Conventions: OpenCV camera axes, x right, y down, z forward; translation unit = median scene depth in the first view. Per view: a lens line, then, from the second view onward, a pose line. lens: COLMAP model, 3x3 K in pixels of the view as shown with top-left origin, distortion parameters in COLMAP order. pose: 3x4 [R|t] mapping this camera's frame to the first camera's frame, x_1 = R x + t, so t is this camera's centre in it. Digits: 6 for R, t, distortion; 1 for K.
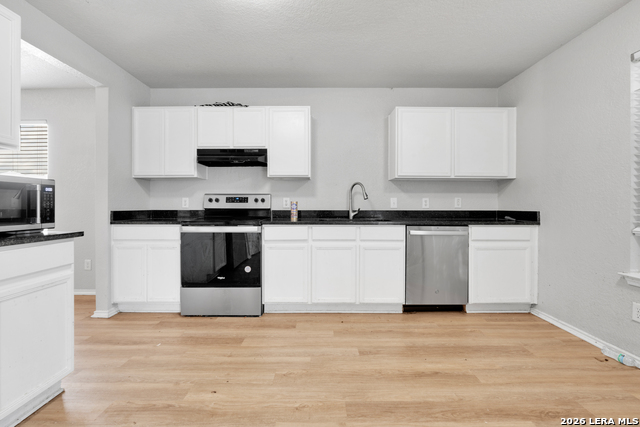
lens RADIAL K [[284.8, 0, 321.8], [0, 284.8, 203.9], [0, 0, 1]] dist [-0.002178, 0.000491]
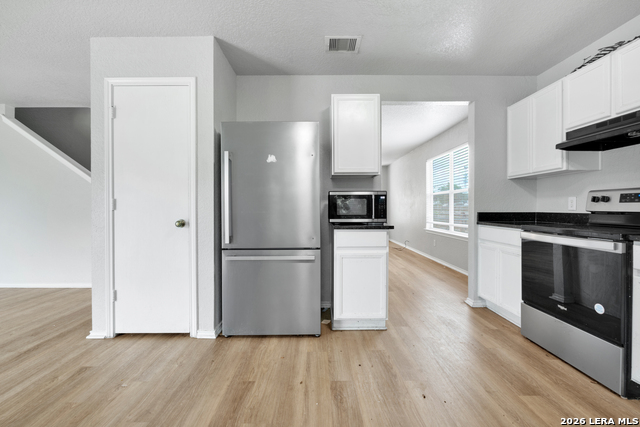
lens RADIAL K [[284.8, 0, 319.1], [0, 284.8, 211.3], [0, 0, 1]] dist [-0.002178, 0.000491]
pose [[-0.006079, 0.010216, -0.999929, 0.364920], [0.008803, 0.999910, 0.010162, 0.003799], [0.999943, -0.008740, -0.006168, 0.390440]]
